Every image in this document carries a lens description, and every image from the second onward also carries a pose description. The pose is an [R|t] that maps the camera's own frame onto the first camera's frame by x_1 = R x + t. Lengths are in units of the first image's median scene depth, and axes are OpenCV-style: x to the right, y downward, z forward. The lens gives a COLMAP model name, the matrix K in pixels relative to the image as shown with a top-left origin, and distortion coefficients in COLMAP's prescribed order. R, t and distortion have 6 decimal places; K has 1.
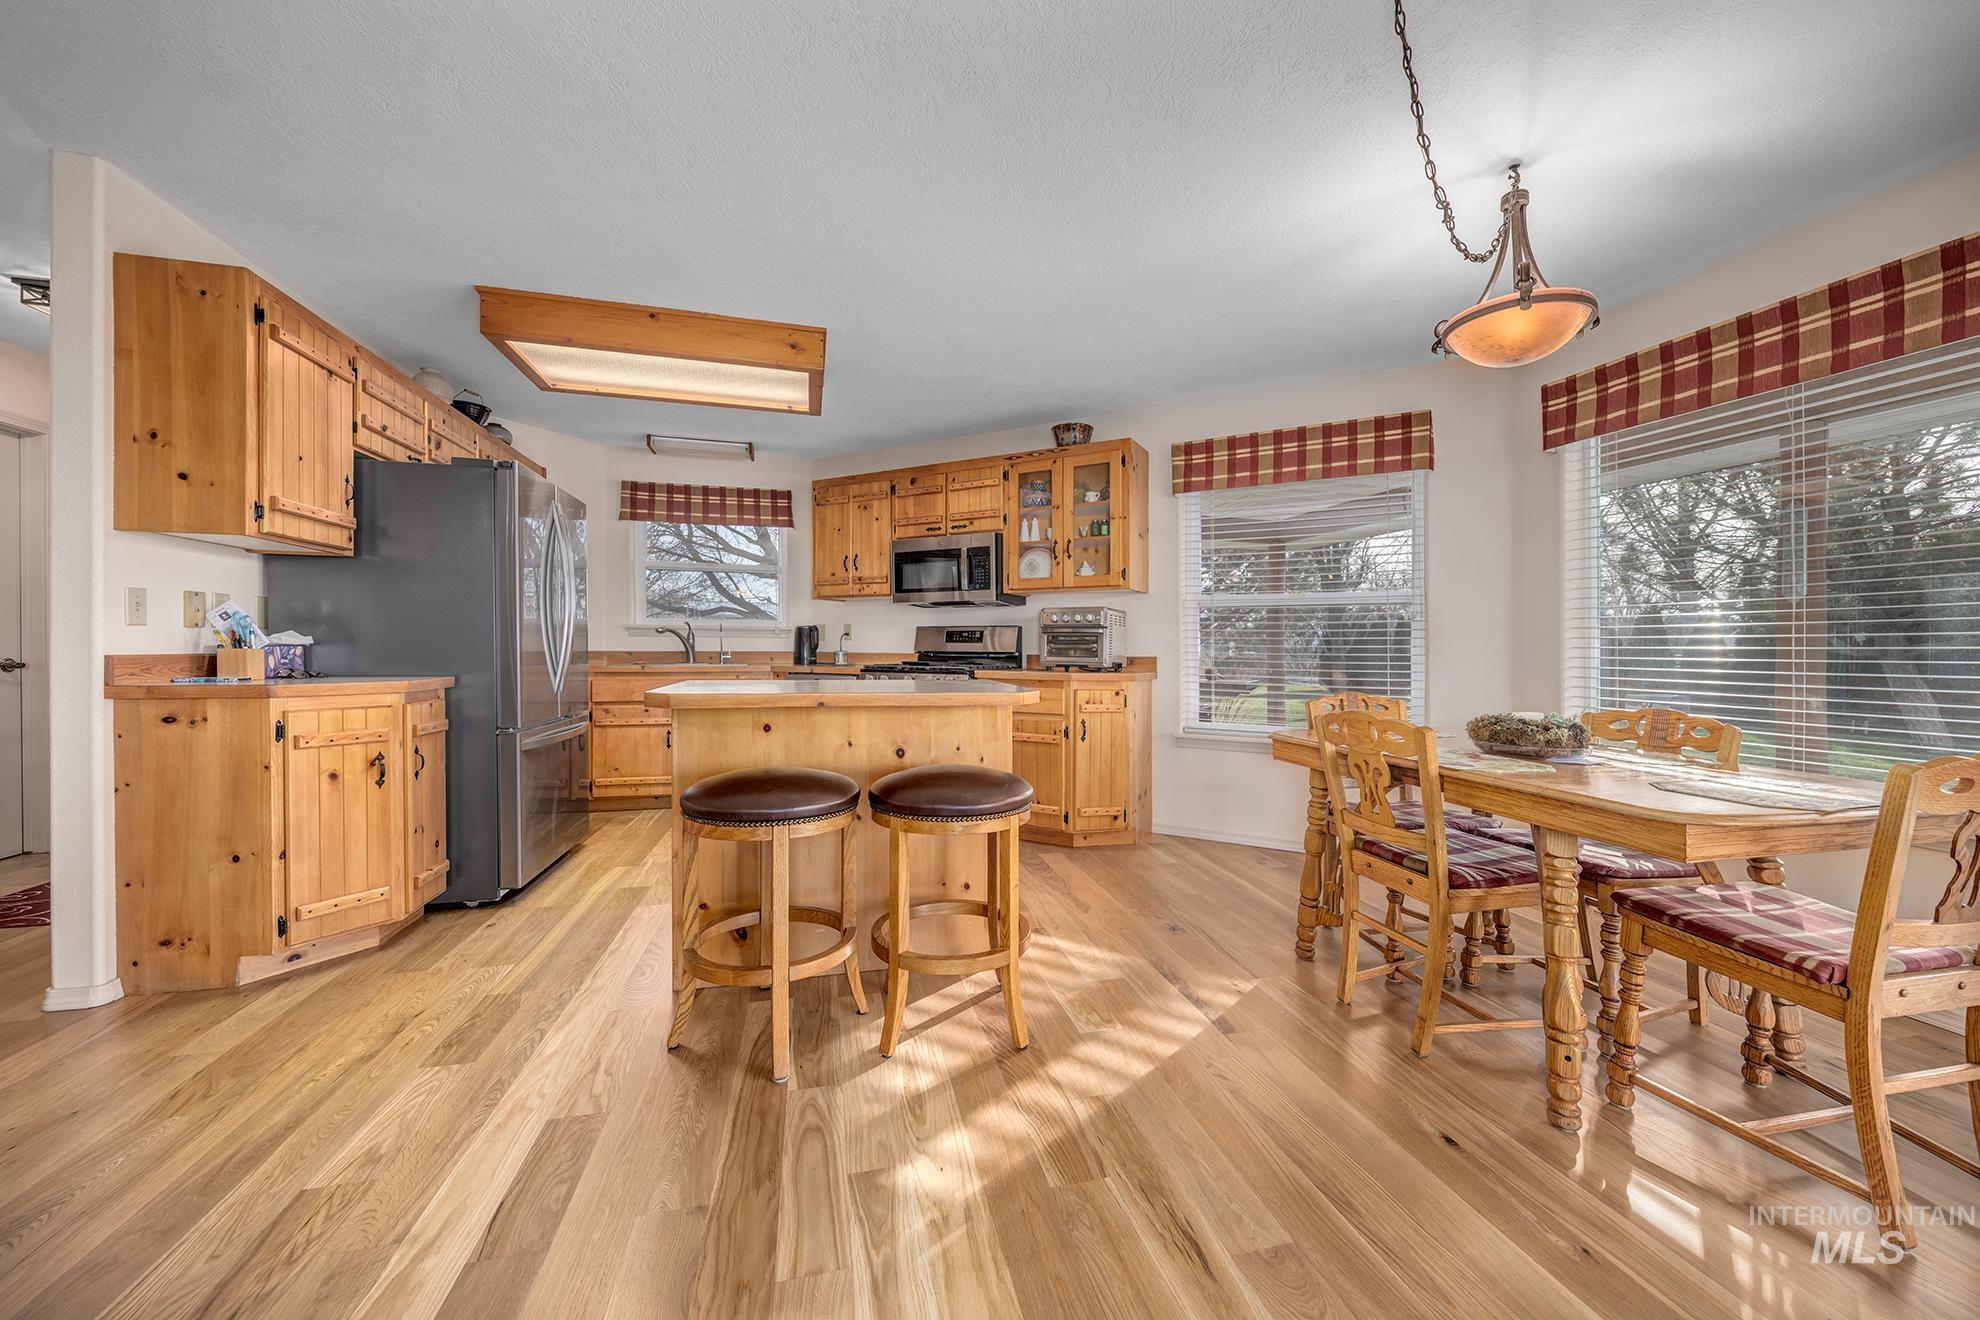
lens RADIAL K [[842.8, 0, 888.9], [0, 842.8, 668.3], [0, 0, 1]] dist [-0.003486, -0.000215]
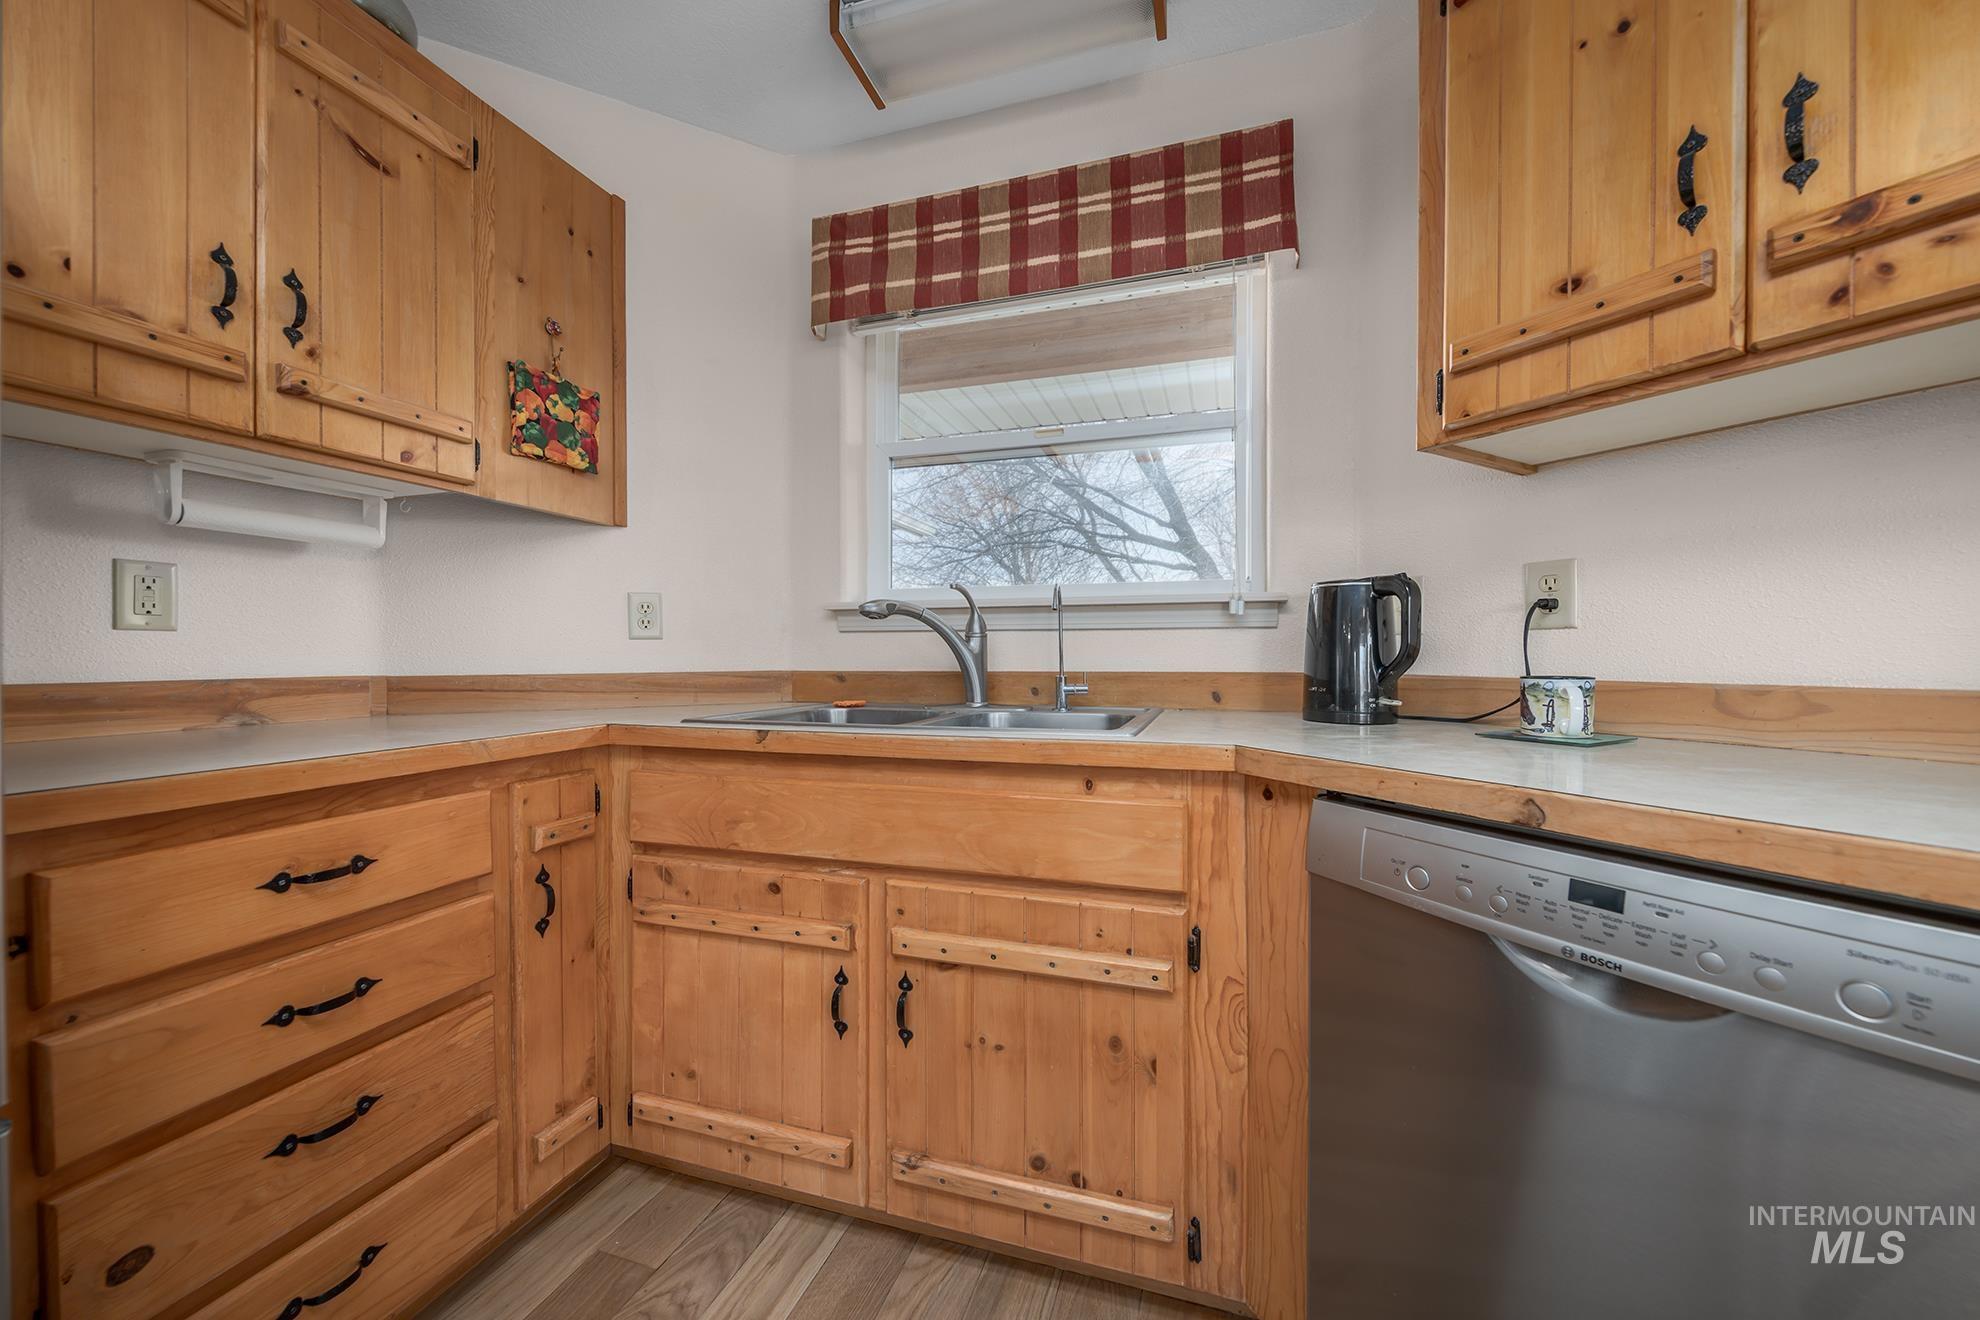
lens RADIAL K [[674.9, 0, 1029.0], [0, 674.9, 660.5], [0, 0, 1]] dist [-0.001909, -0.001010]
pose [[0.935883, -0.002926, -0.352298, -0.145120], [-0.002635, 0.999879, -0.015305, -0.024656], [0.352301, 0.015252, 0.935763, 0.913336]]
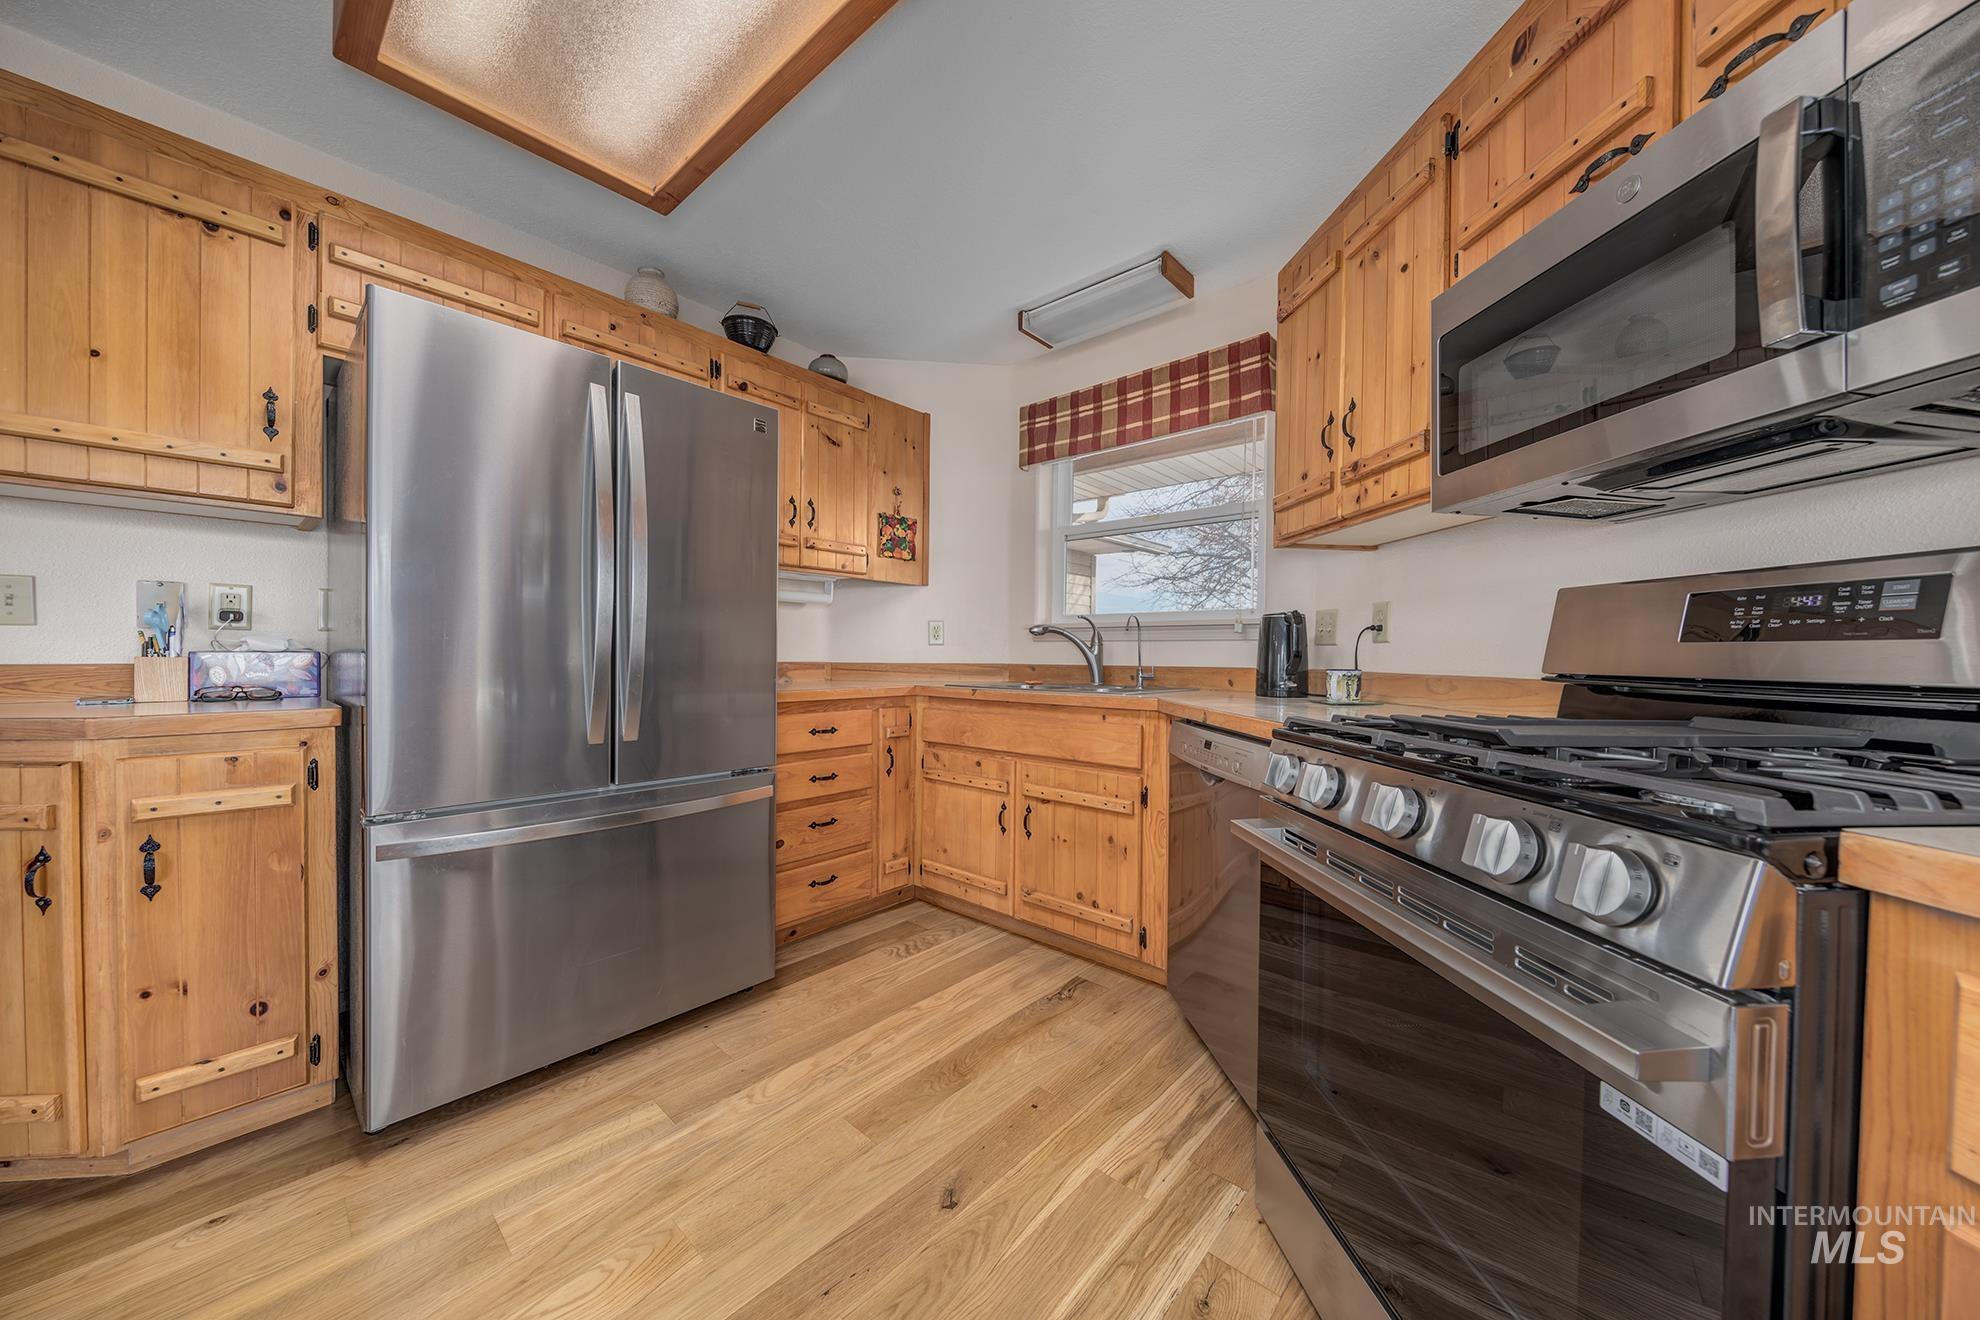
lens RADIAL K [[674.9, 0, 994.4], [0, 674.9, 658.9], [0, 0, 1]] dist [-0.001909, -0.001010]
pose [[0.670955, 0.006200, -0.741472, 0.080931], [-0.023568, 0.999638, -0.012967, -0.019837], [0.741124, 0.026175, 0.670858, 0.765251]]
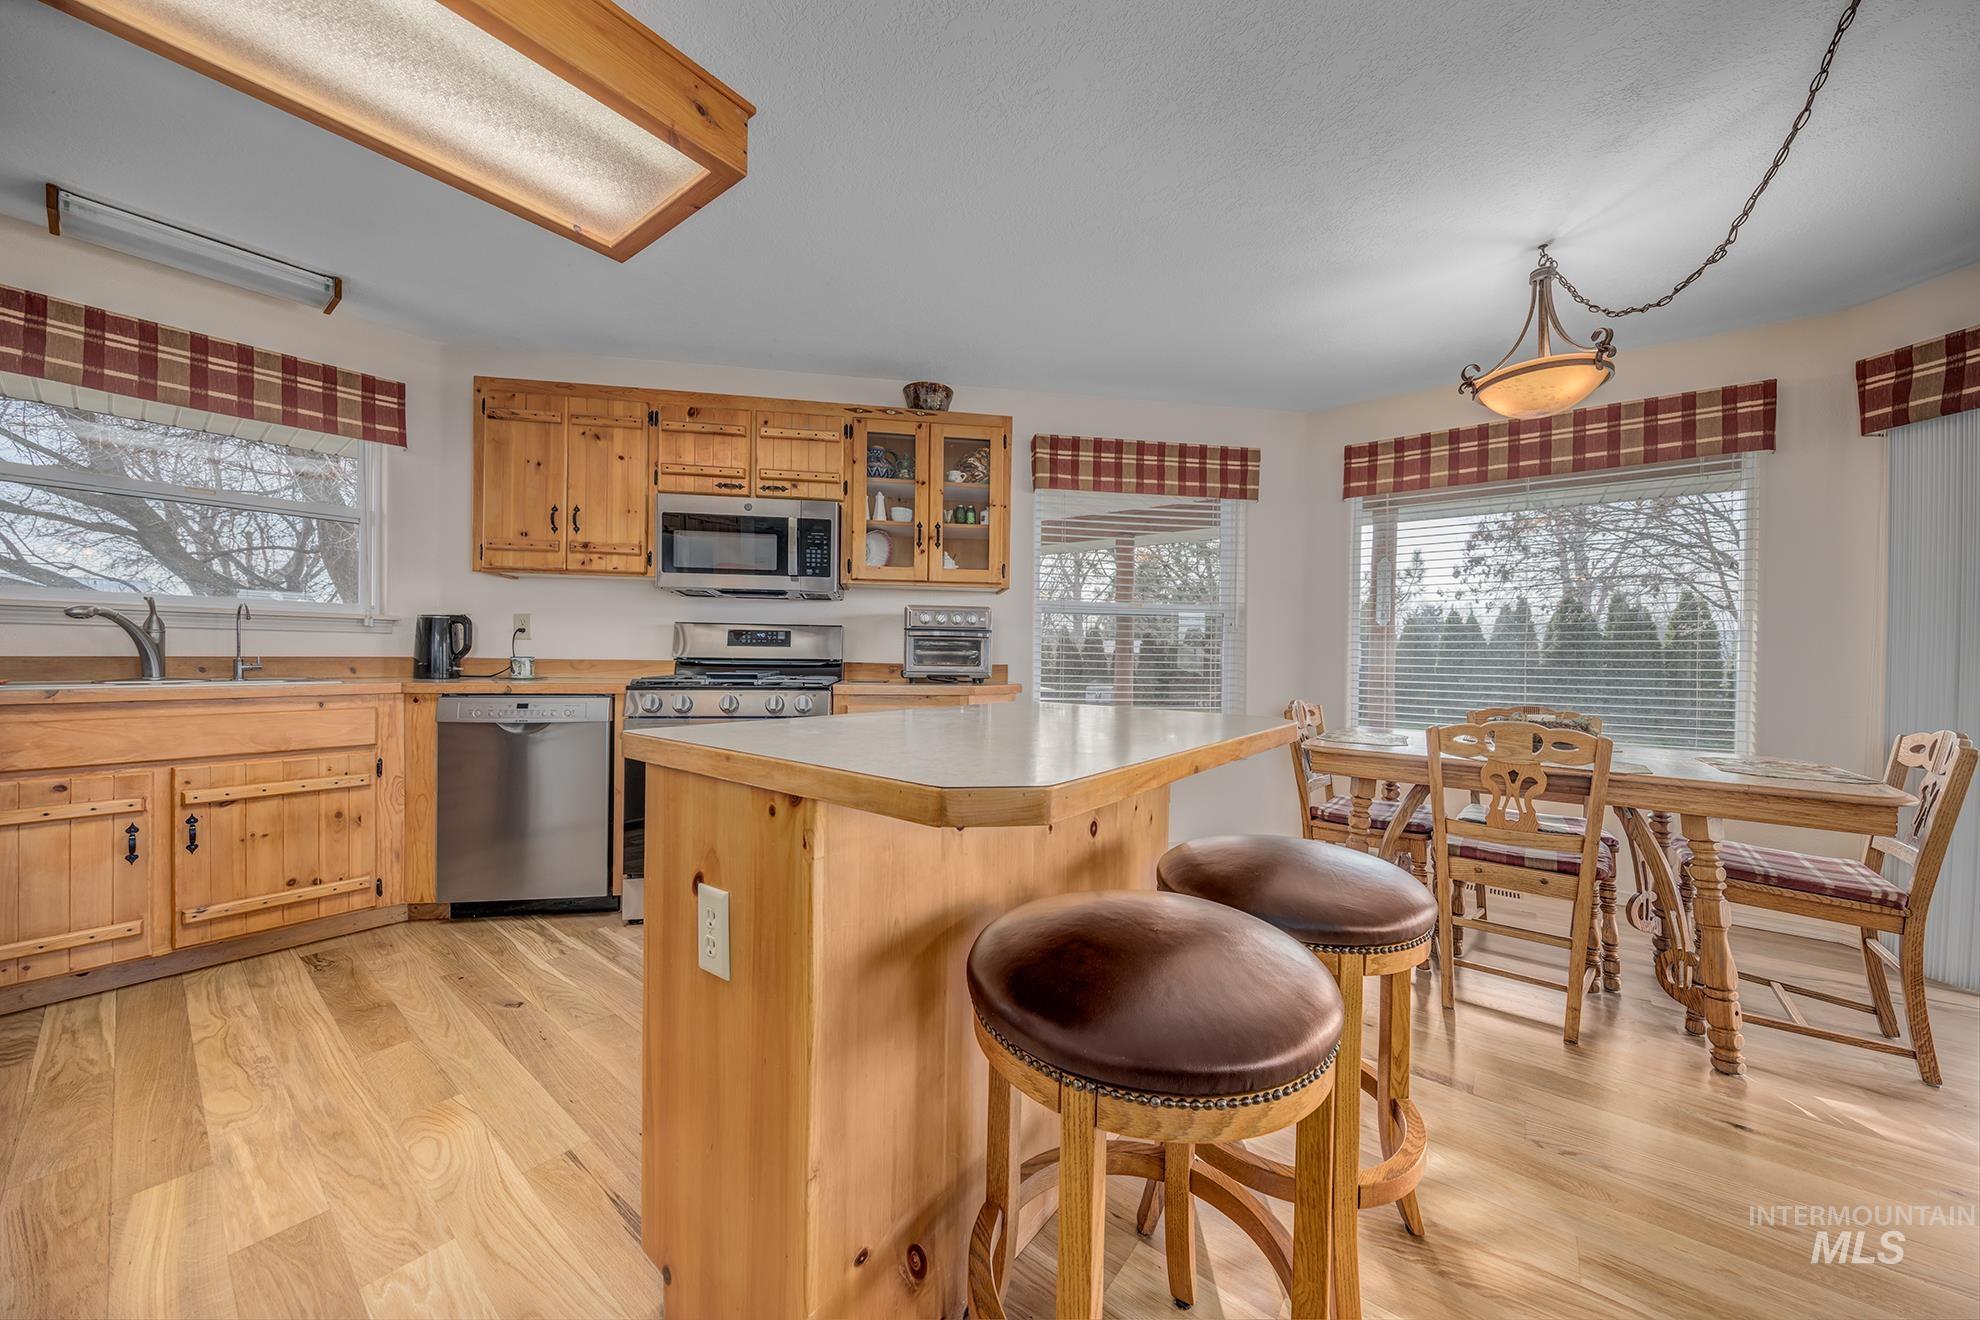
lens RADIAL K [[775.3, 0, 1003.6], [0, 775.3, 661.4], [0, 0, 1]] dist [-0.001597, -0.001626]
pose [[0.692035, -0.001187, 0.721863, -0.264284], [0.009104, 0.999933, -0.007084, -0.010945], [-0.721807, 0.011474, 0.691999, 0.391399]]
